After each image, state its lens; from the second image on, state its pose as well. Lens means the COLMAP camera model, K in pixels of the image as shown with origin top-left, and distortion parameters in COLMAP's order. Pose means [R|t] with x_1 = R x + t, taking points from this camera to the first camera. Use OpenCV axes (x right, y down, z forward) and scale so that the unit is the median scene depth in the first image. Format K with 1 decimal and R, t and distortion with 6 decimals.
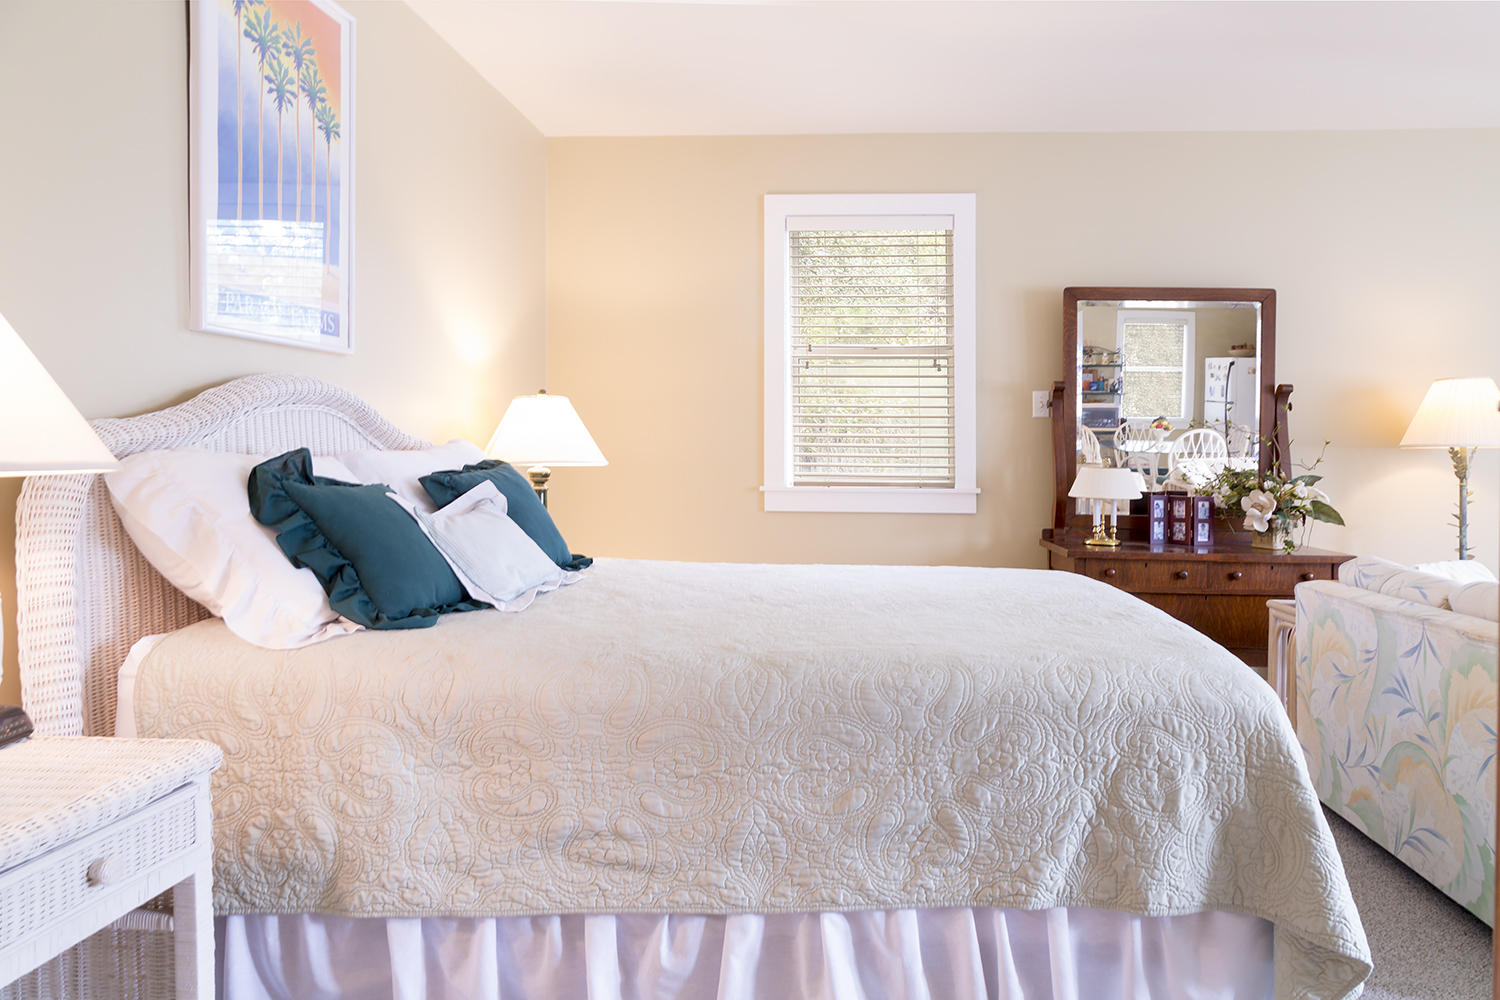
lens RADIAL K [[1061.2, 0, 749.9], [0, 1061.2, 455.2], [0, 0, 1]] dist [0.007067, 0.004019]
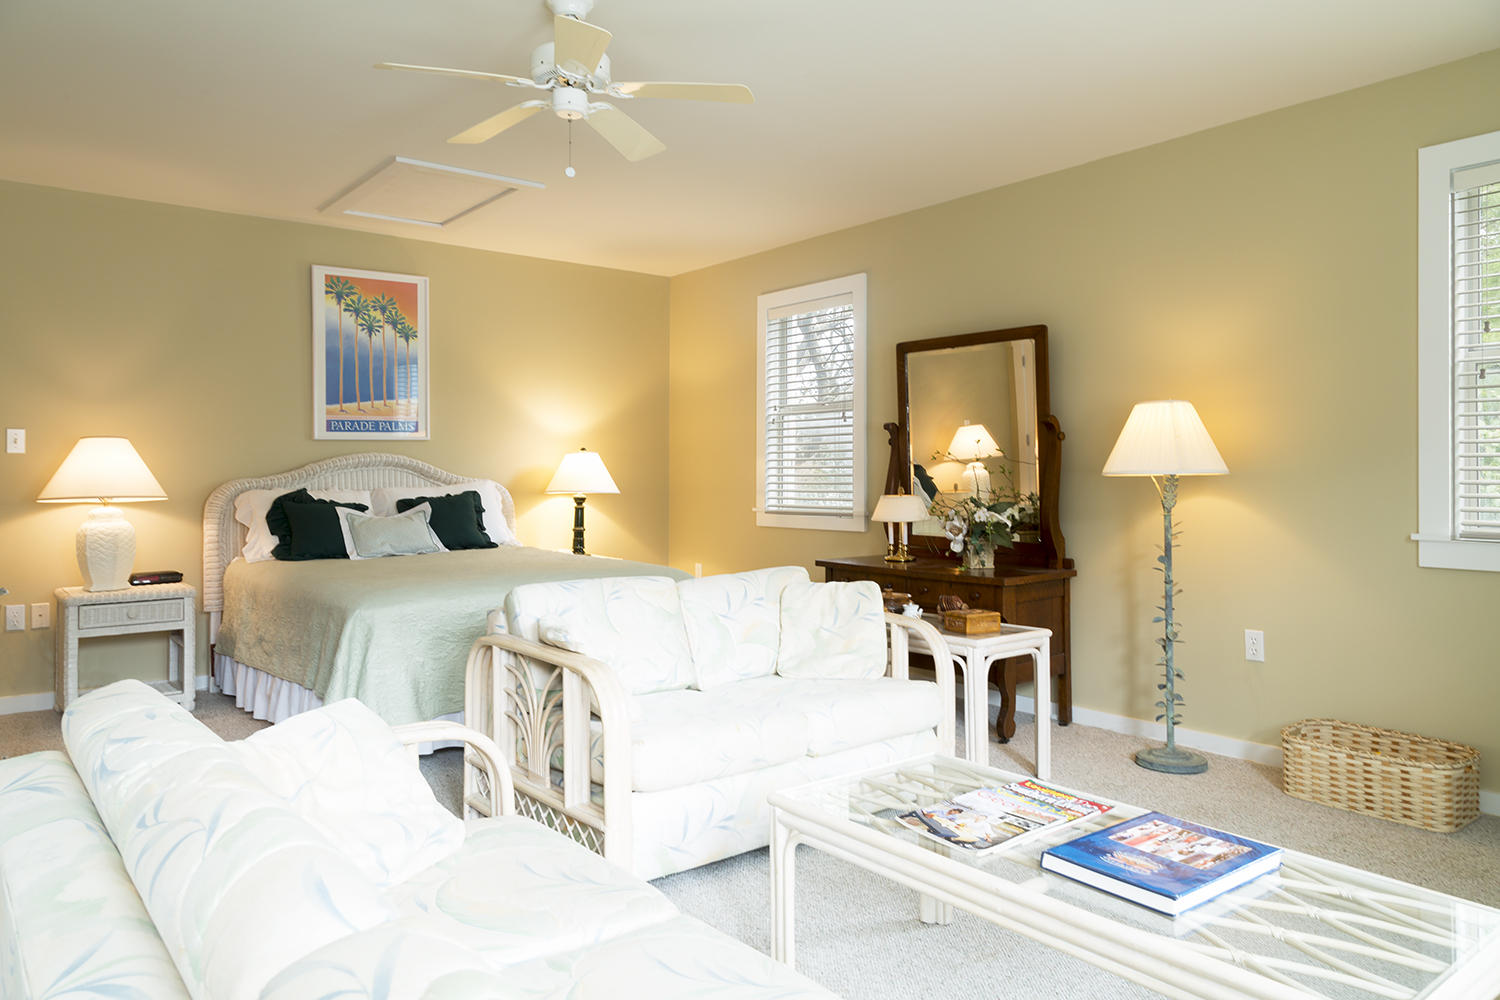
lens RADIAL K [[1031.0, 0, 752.7], [0, 1031.0, 492.7], [0, 0, 1]] dist [-0.003876, 0.003537]
pose [[0.656729, 0.000979, -0.754126, 1.780367], [0.010434, 0.999892, 0.010384, -0.008139], [0.754054, -0.014688, 0.656648, 0.178052]]
